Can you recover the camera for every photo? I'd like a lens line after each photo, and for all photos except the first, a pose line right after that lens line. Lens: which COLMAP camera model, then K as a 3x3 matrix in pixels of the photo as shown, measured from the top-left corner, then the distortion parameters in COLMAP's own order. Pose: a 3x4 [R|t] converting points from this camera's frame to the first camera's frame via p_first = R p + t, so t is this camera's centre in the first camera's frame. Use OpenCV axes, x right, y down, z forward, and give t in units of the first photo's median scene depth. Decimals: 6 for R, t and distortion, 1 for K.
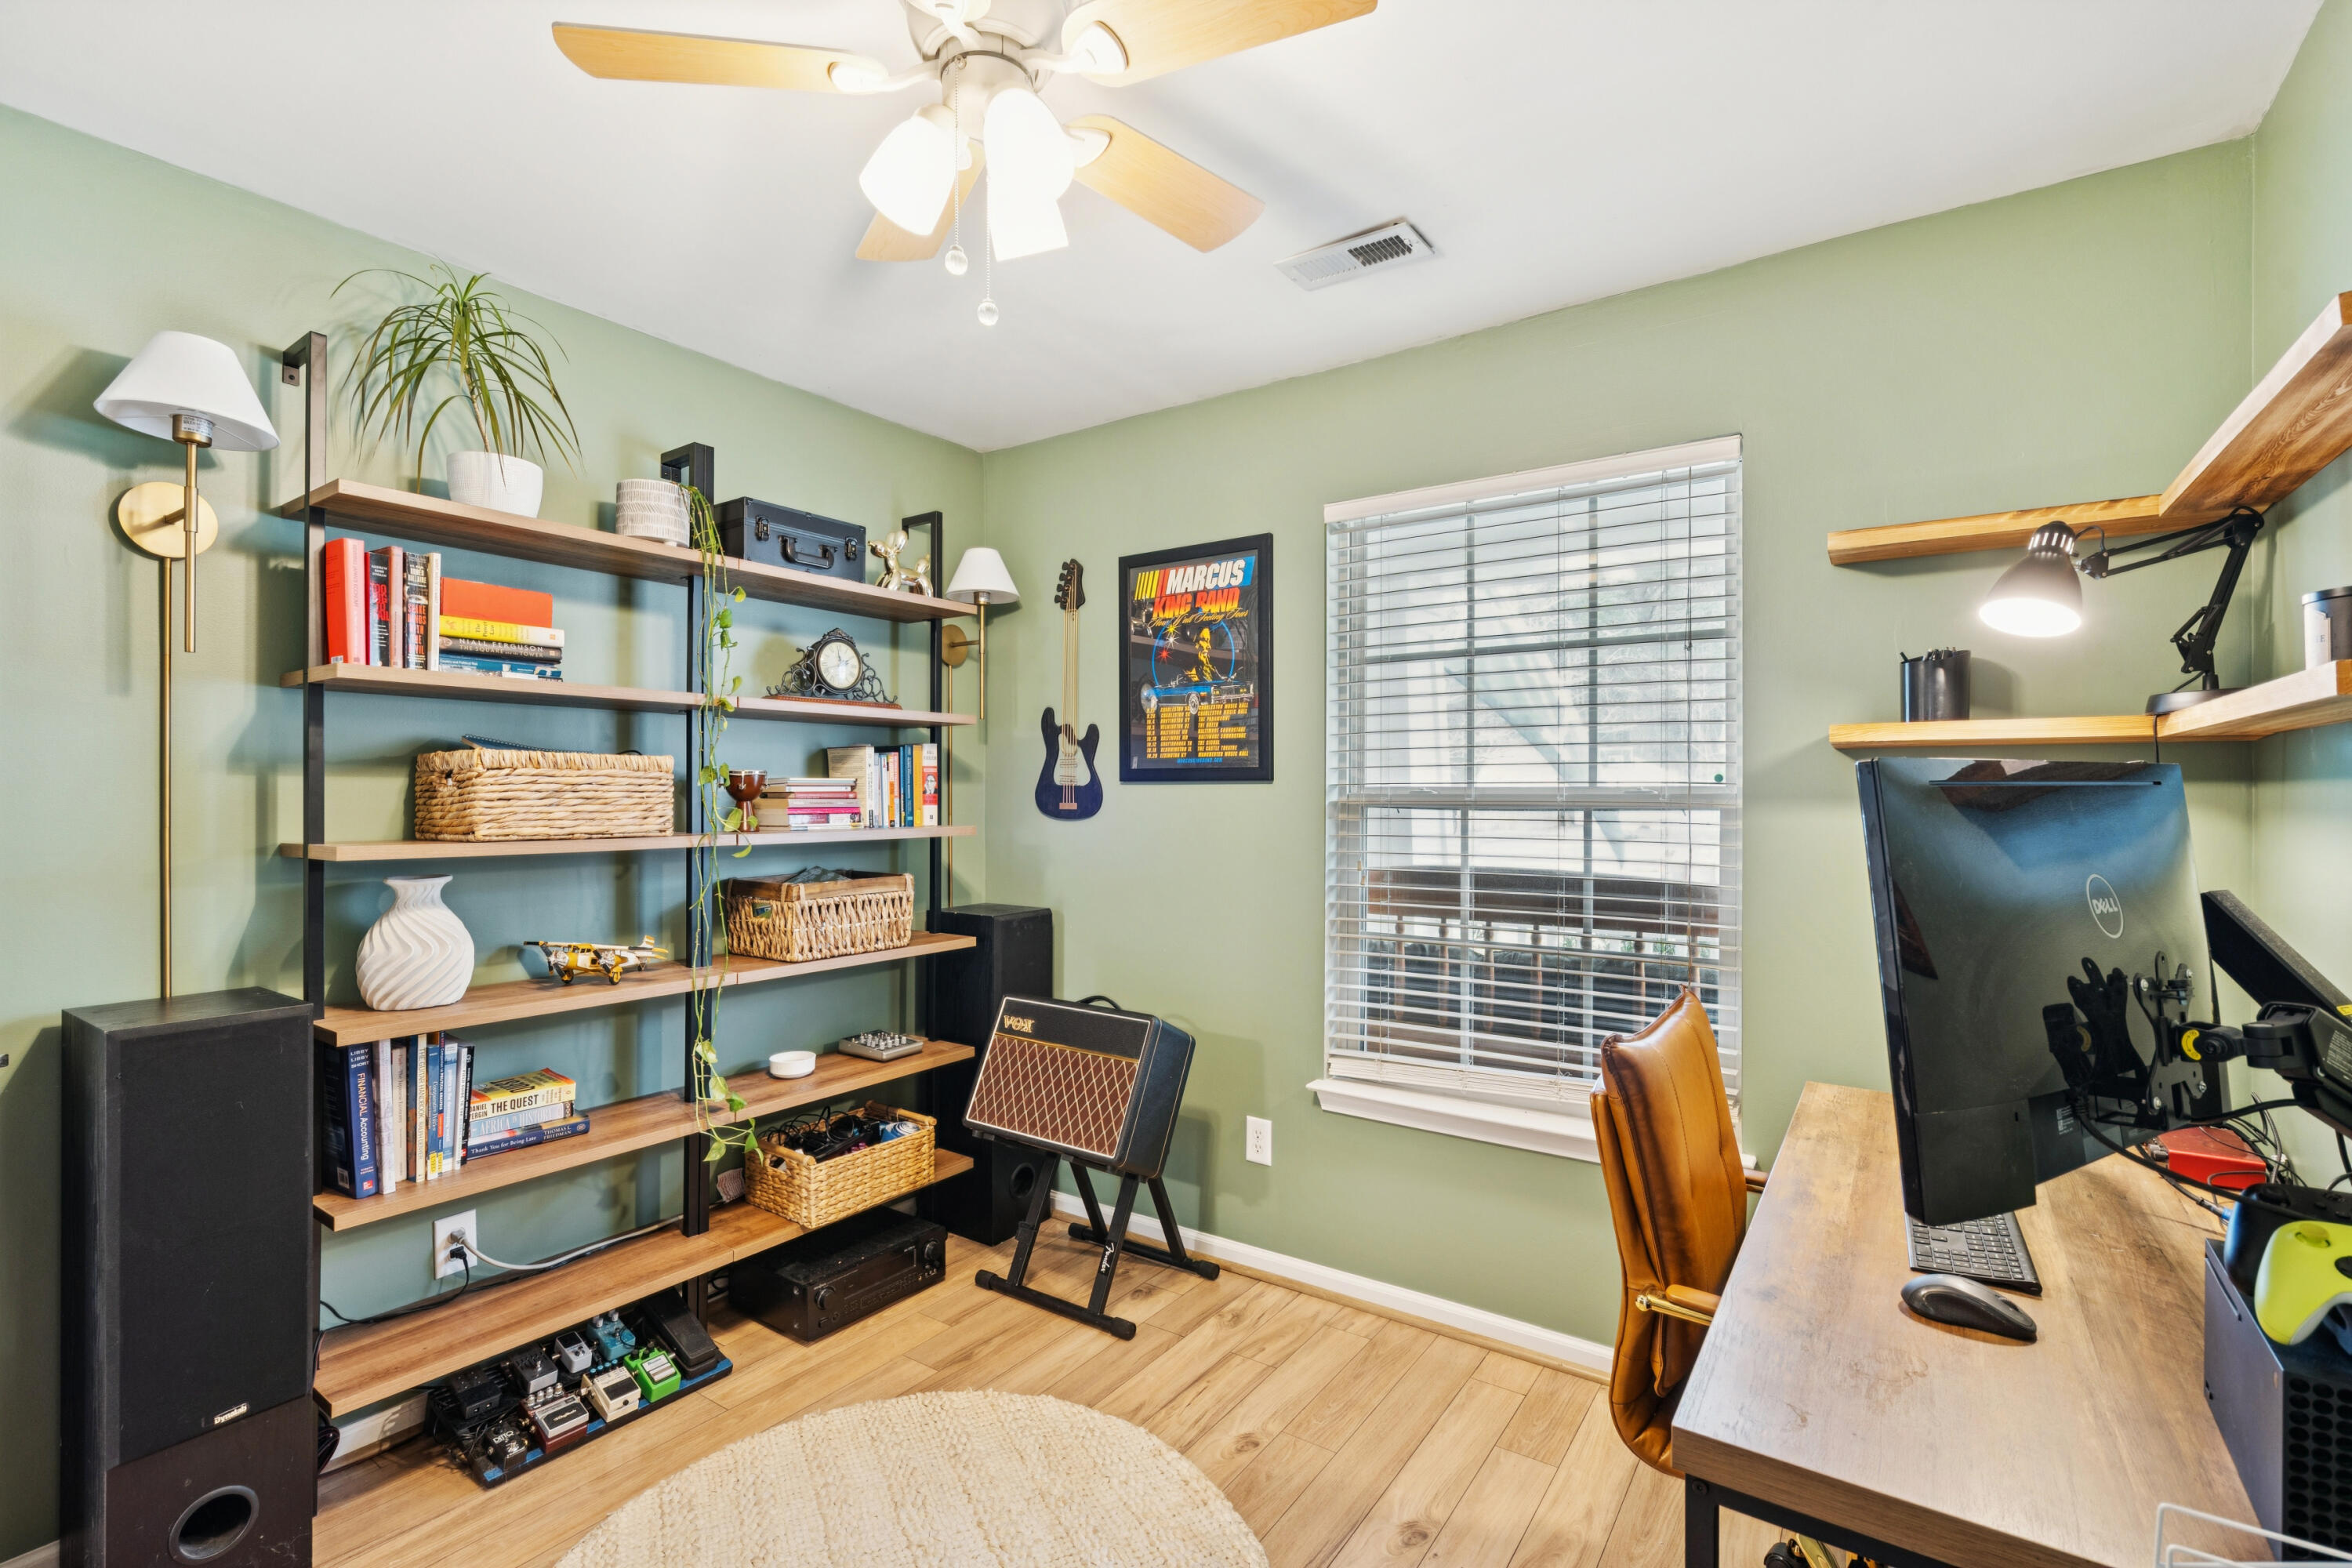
lens RADIAL K [[1066.7, 0, 1160.3], [0, 1066.7, 789.5], [0, 0, 1]] dist [0.000387, -0.000494]
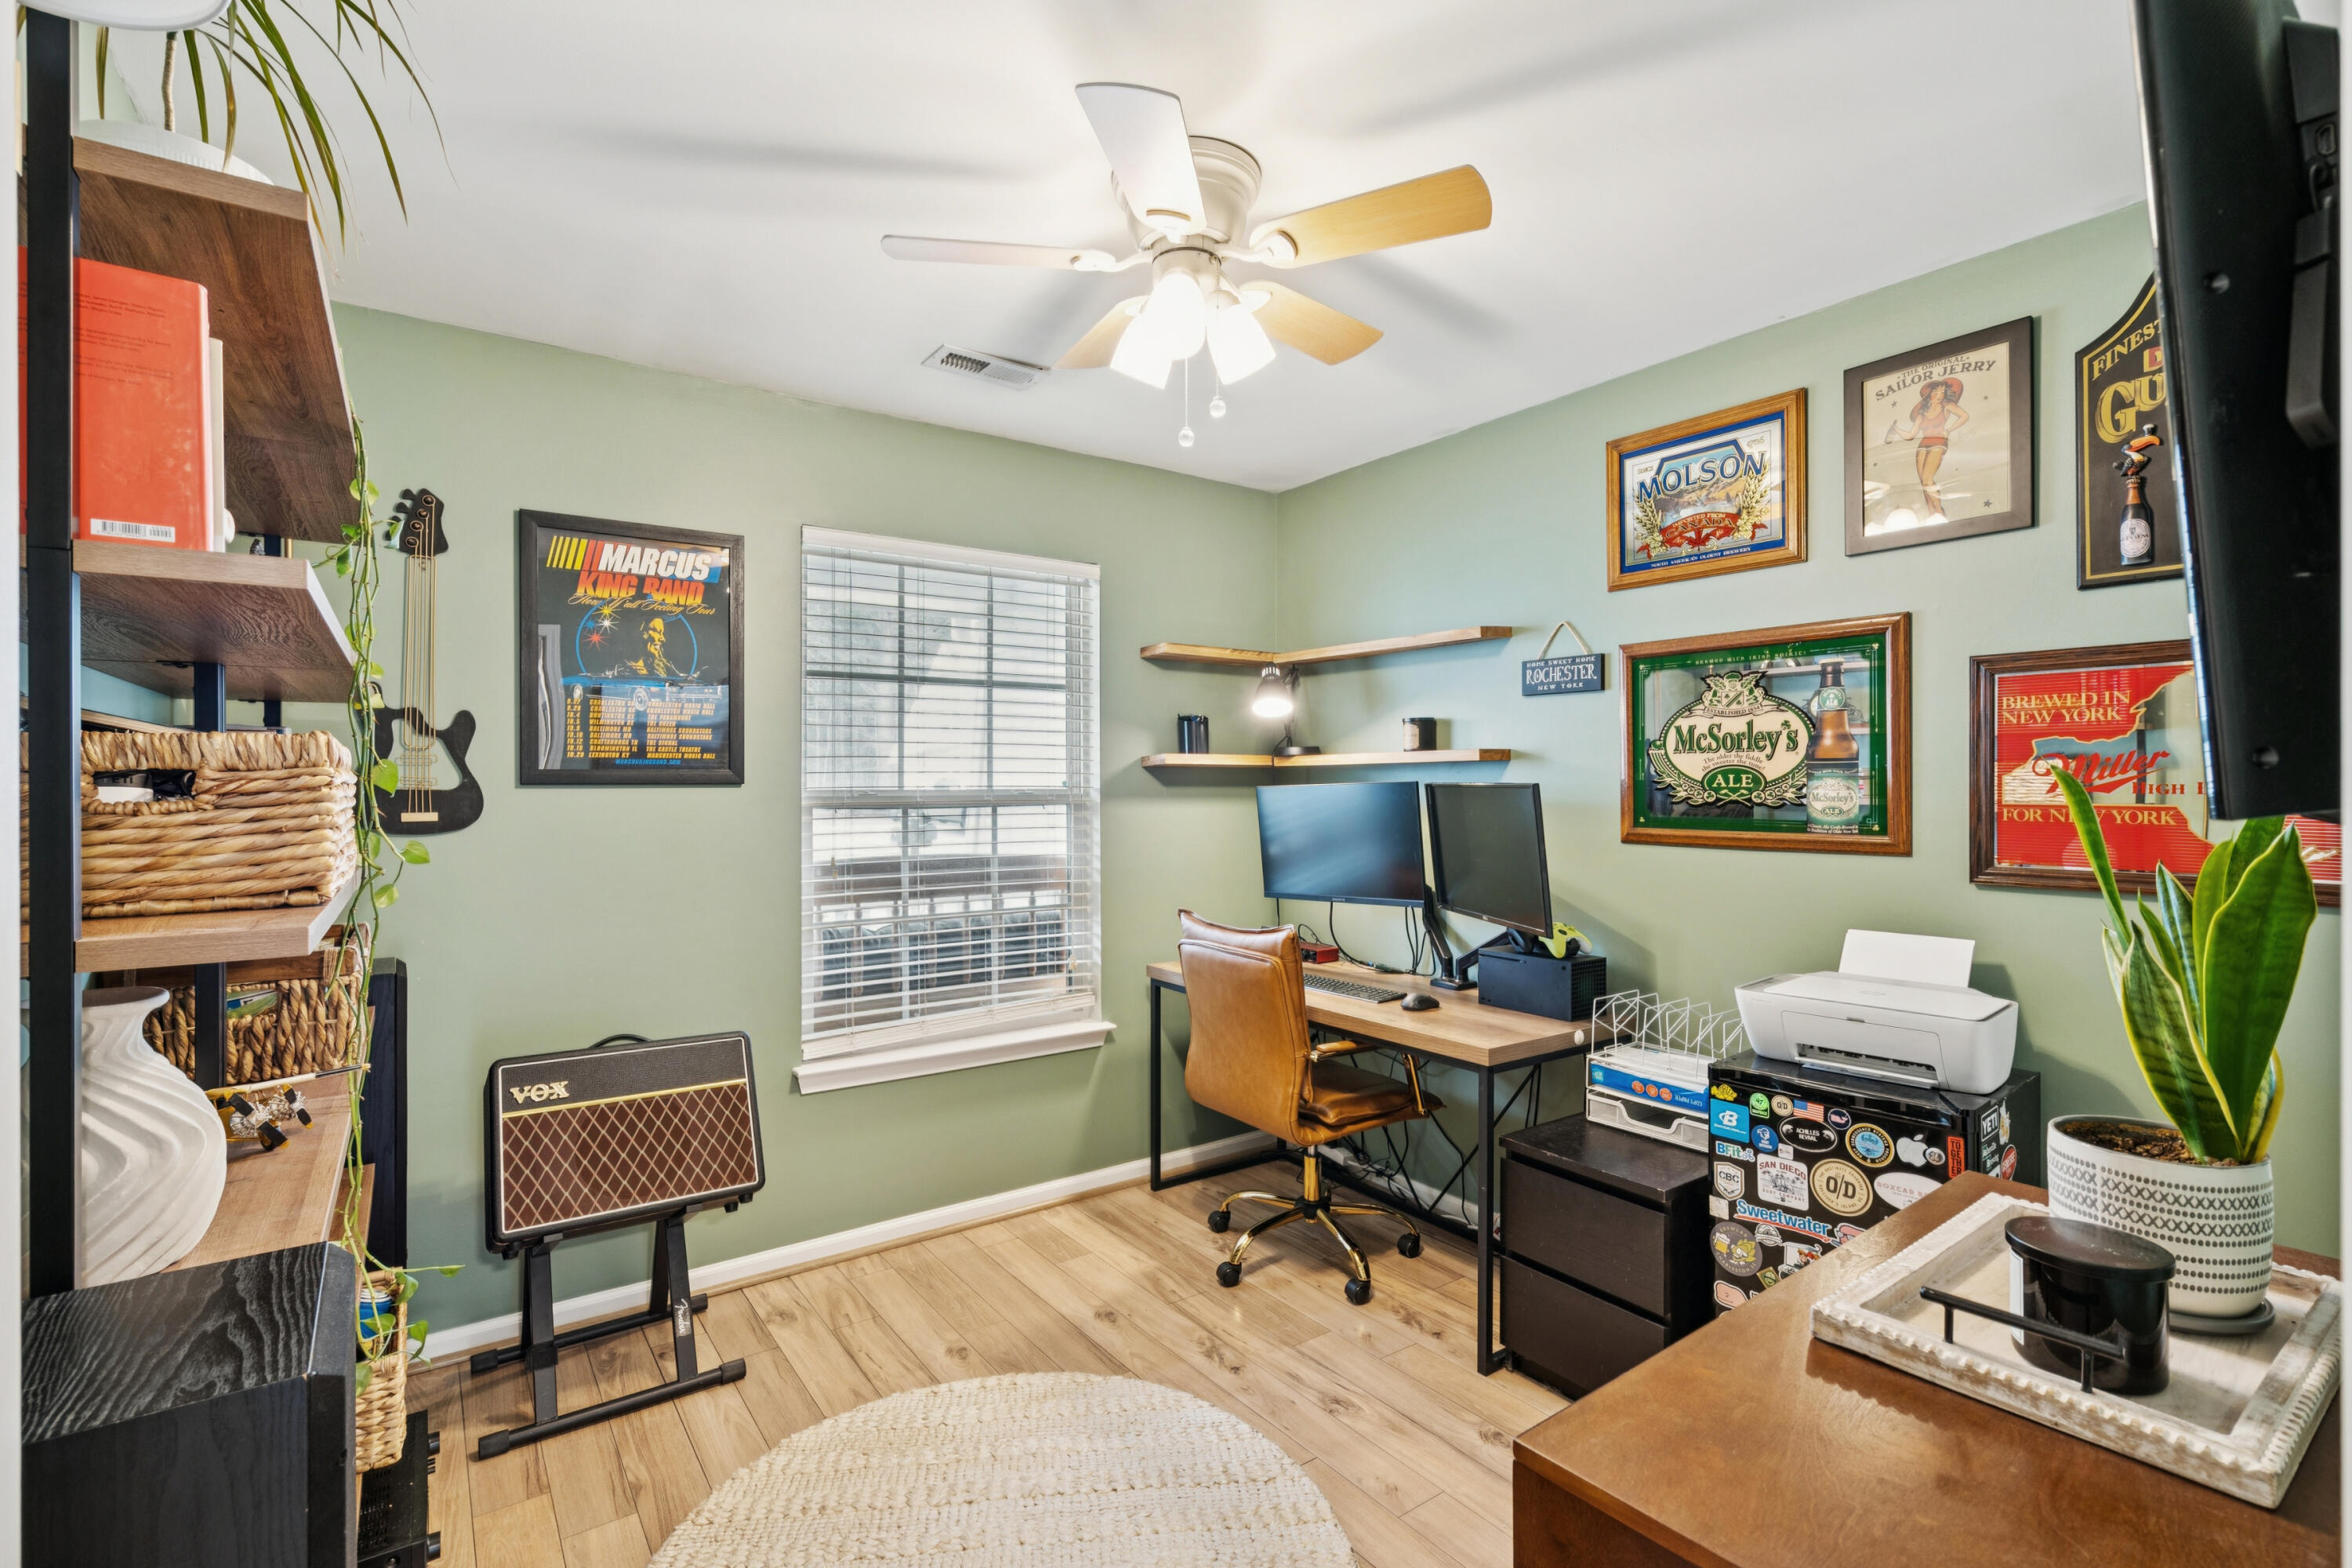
lens RADIAL K [[1066.7, 0, 1161.6], [0, 1066.7, 783.0], [0, 0, 1]] dist [0.000387, -0.000494]
pose [[0.335795, 0.002424, 0.941932, -0.692668], [0.004499, 0.999981, -0.004178, -0.003533], [-0.941924, 0.005641, 0.335777, 0.290115]]
